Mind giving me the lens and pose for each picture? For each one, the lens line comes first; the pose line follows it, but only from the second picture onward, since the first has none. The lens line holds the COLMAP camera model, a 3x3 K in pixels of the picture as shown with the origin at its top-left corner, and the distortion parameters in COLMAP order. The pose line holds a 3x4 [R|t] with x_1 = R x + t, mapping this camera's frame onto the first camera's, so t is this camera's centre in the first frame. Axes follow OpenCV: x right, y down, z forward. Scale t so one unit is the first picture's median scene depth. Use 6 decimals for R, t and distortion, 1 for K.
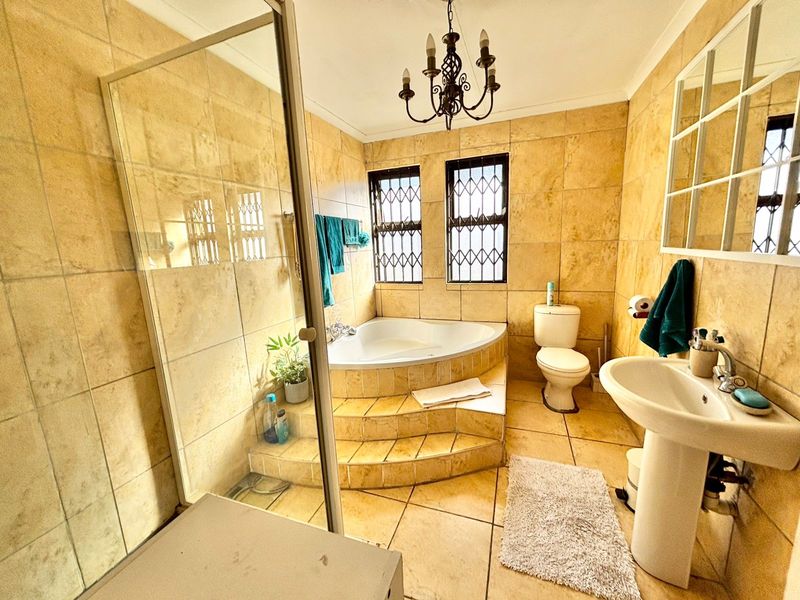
lens RADIAL K [[321.6, 0, 397.8], [0, 321.6, 301.3], [0, 0, 1]] dist [-0.004584, 0.000481]
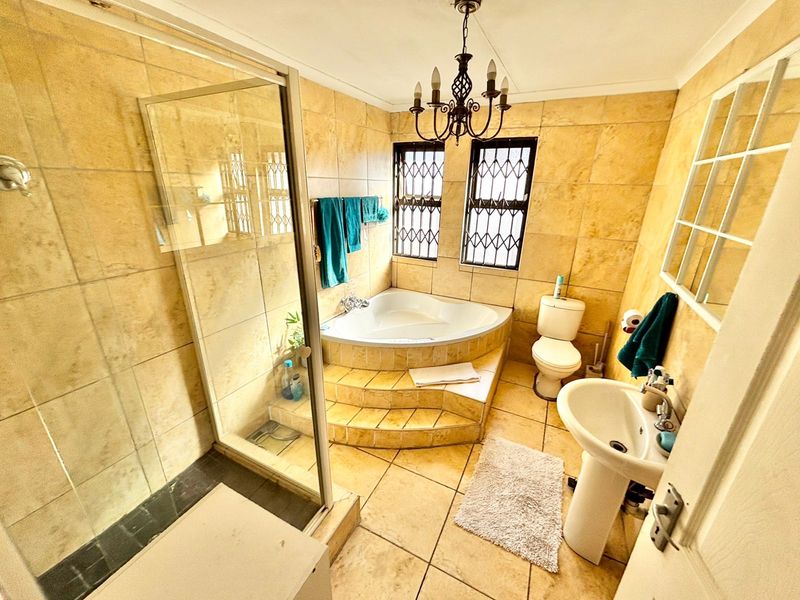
lens RADIAL K [[321.6, 0, 397.8], [0, 321.6, 301.3], [0, 0, 1]] dist [-0.004584, 0.000481]
pose [[0.991808, 0.096588, -0.083587, 0.065270], [-0.080416, 0.980575, 0.178904, -0.133106], [0.099244, -0.170717, 0.980309, -0.063591]]
